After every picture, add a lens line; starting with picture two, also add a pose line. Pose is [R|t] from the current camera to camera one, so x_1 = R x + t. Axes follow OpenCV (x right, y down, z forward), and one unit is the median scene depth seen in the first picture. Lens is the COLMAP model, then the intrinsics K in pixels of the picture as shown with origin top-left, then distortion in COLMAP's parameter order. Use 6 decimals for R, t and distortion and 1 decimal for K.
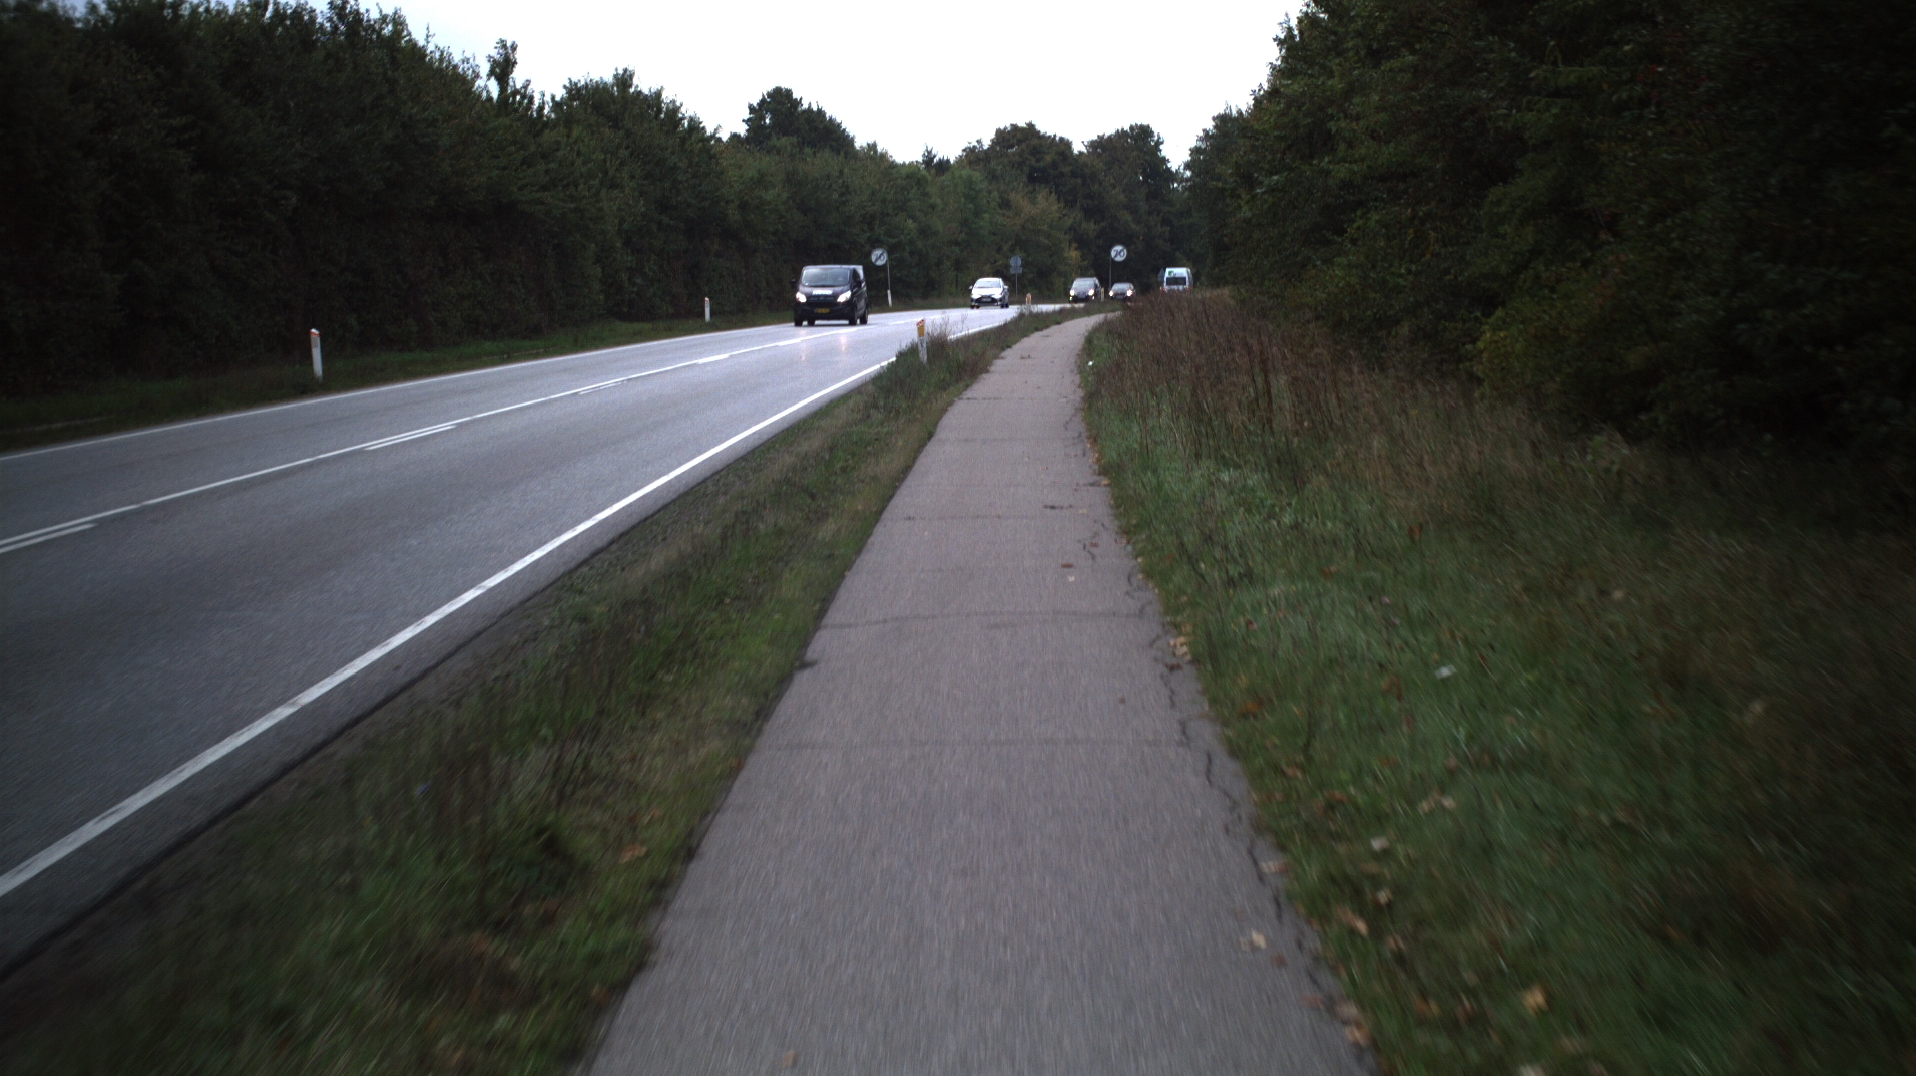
lens RADIAL K [[3306.8, 0, 951.5], [0, 3306.8, 534.5], [0, 0, 1]] dist [-0.230561, 0.000000]
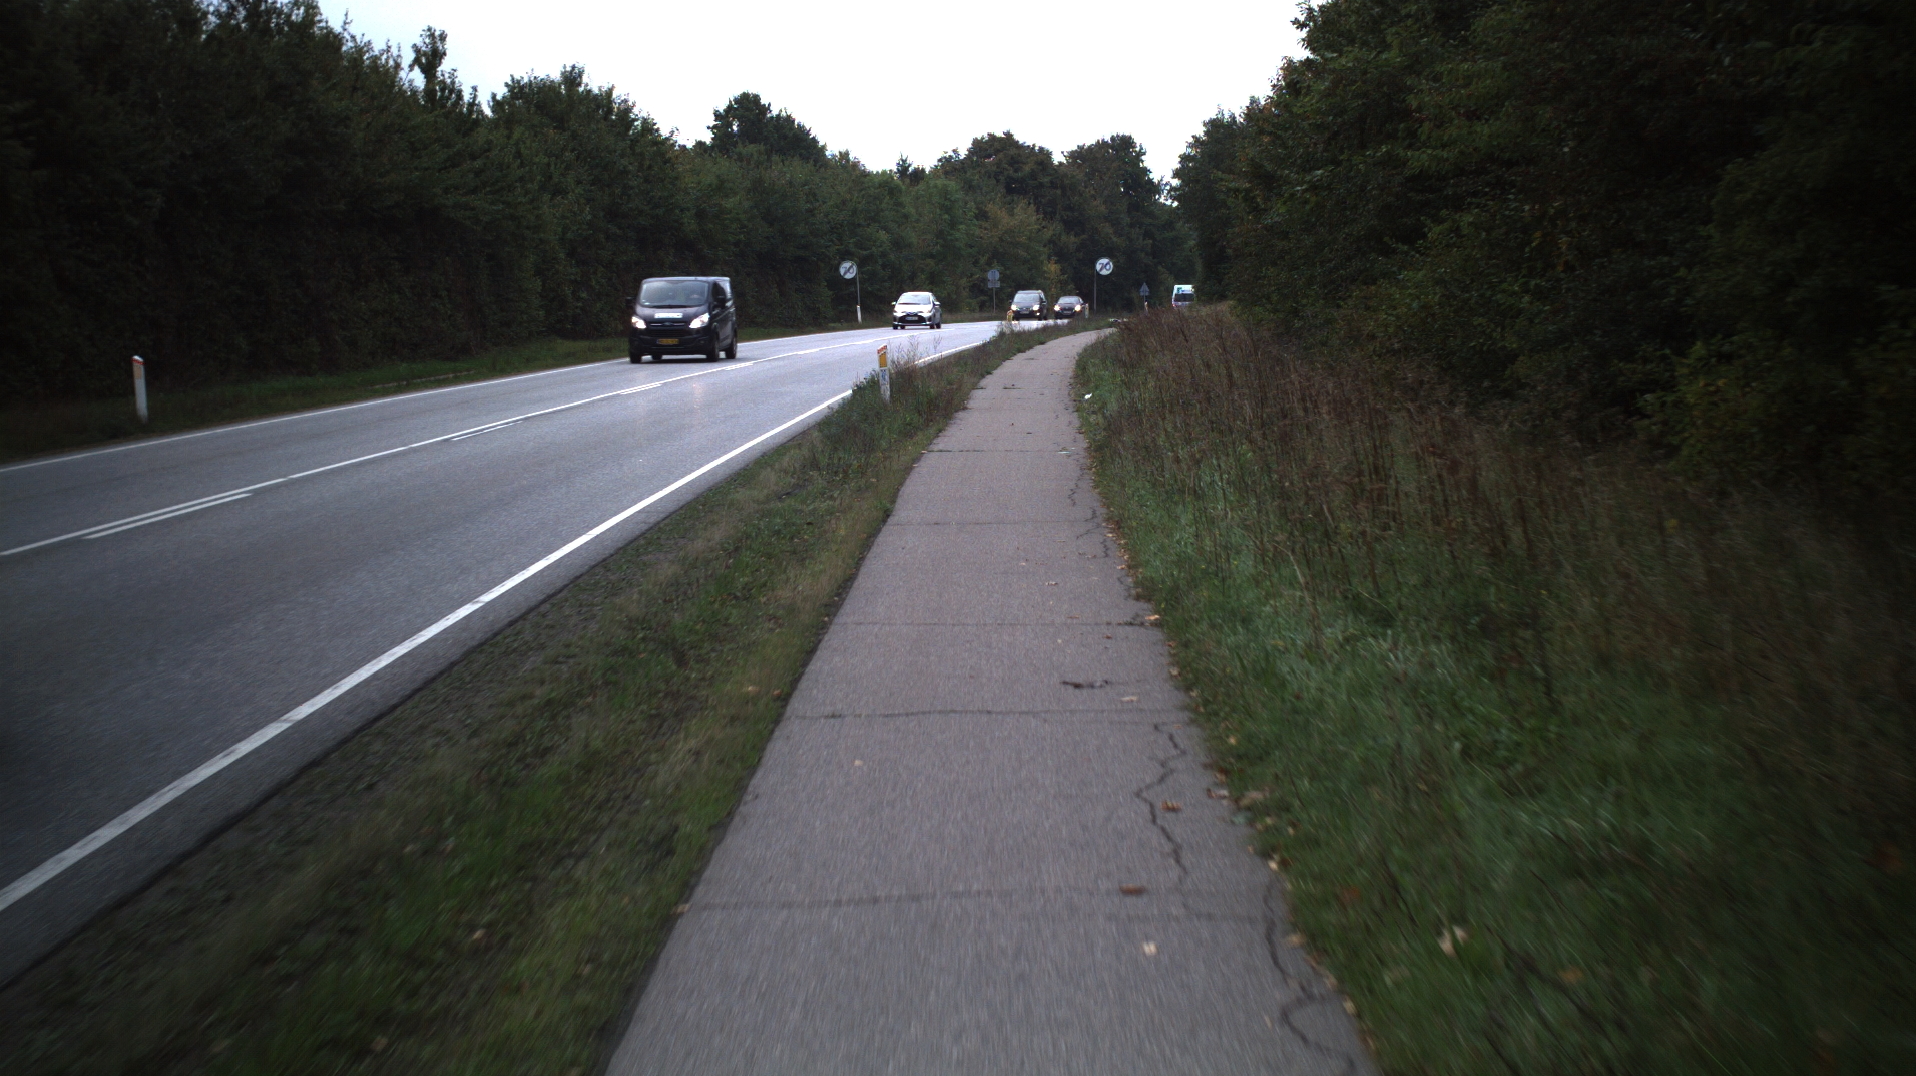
lens RADIAL K [[3306.8, 0, 966.6], [0, 3306.8, 539.0], [0, 0, 1]] dist [-0.230561, 0.000000]
pose [[0.999925, 0.002090, 0.012032, 0.001304], [-0.002056, 0.999994, -0.002813, -0.012406], [-0.012038, 0.002788, 0.999924, 0.152985]]
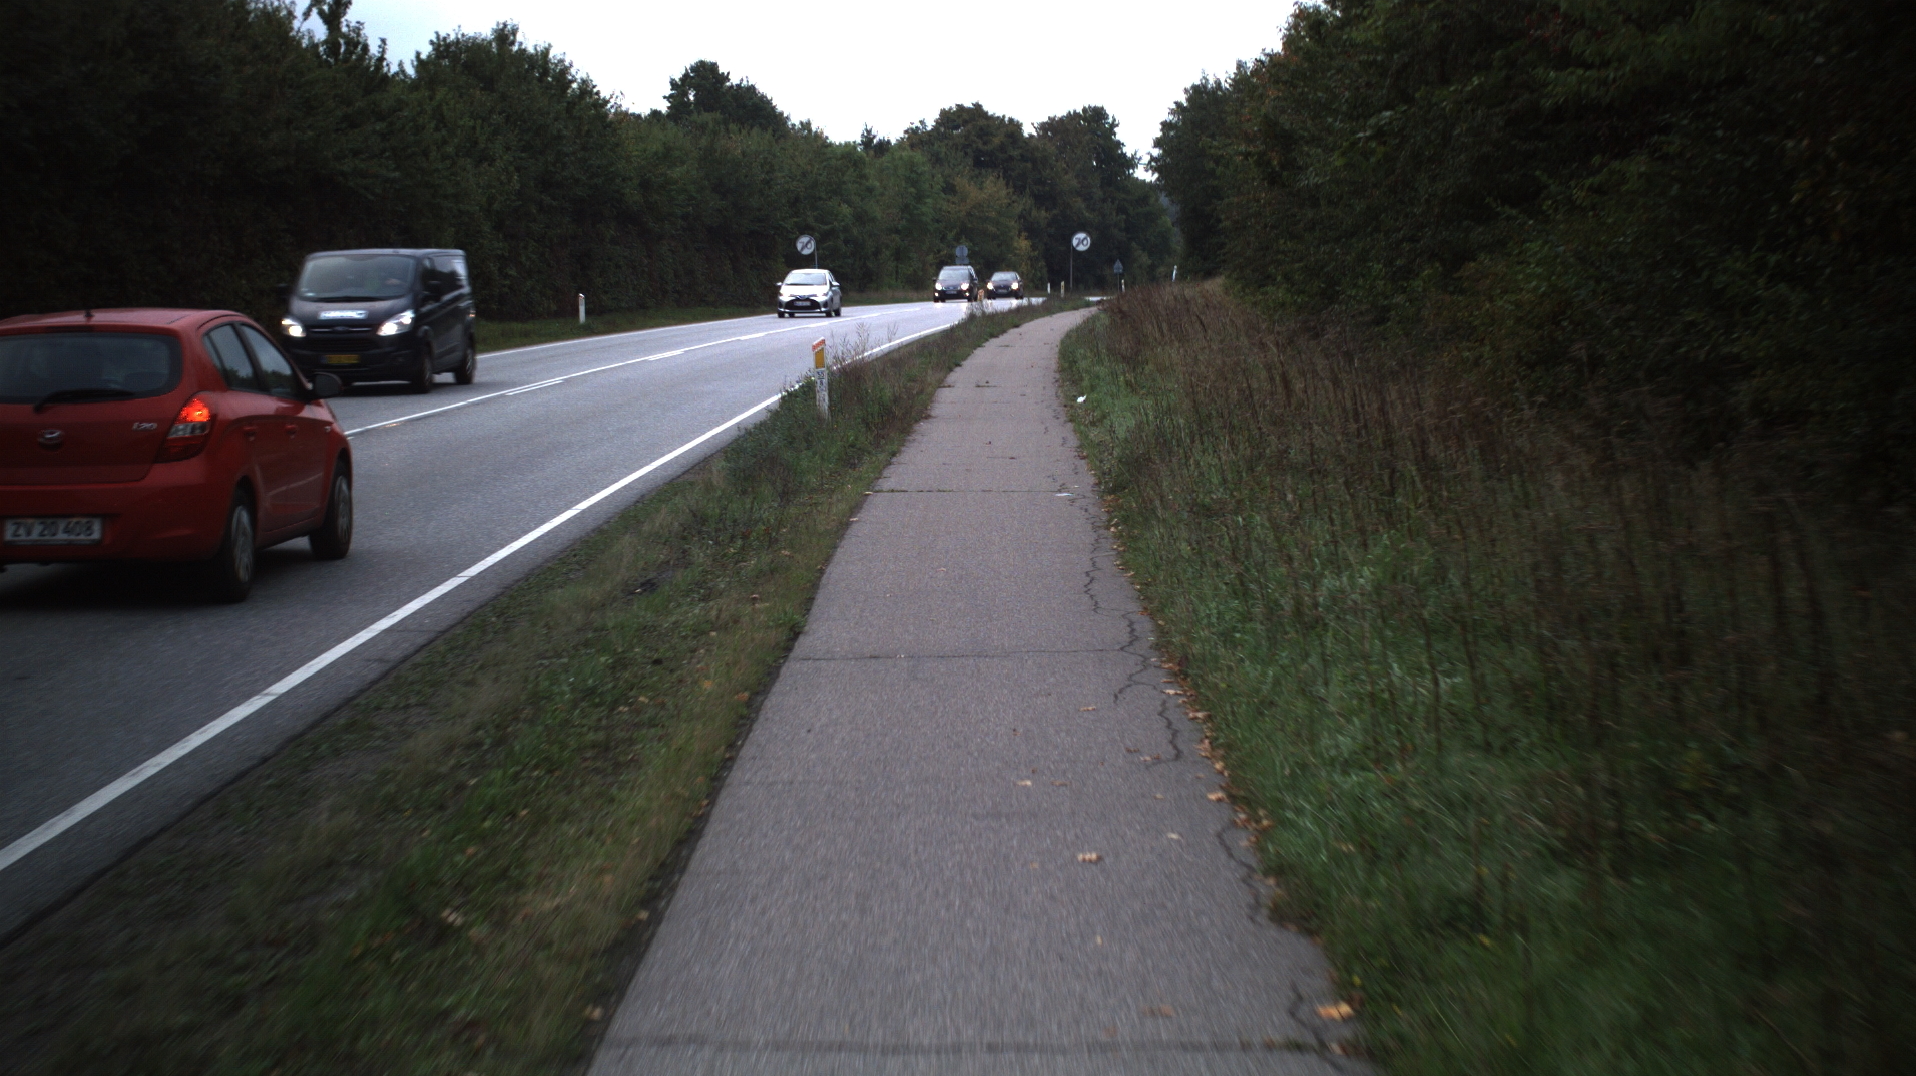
lens RADIAL K [[3306.8, 0, 966.9], [0, 3306.8, 541.0], [0, 0, 1]] dist [-0.230561, 0.000000]
pose [[0.999756, 0.002407, 0.021979, 0.003817], [-0.002514, 0.999985, 0.004831, -0.024381], [-0.021967, -0.004885, 0.999747, 0.305952]]
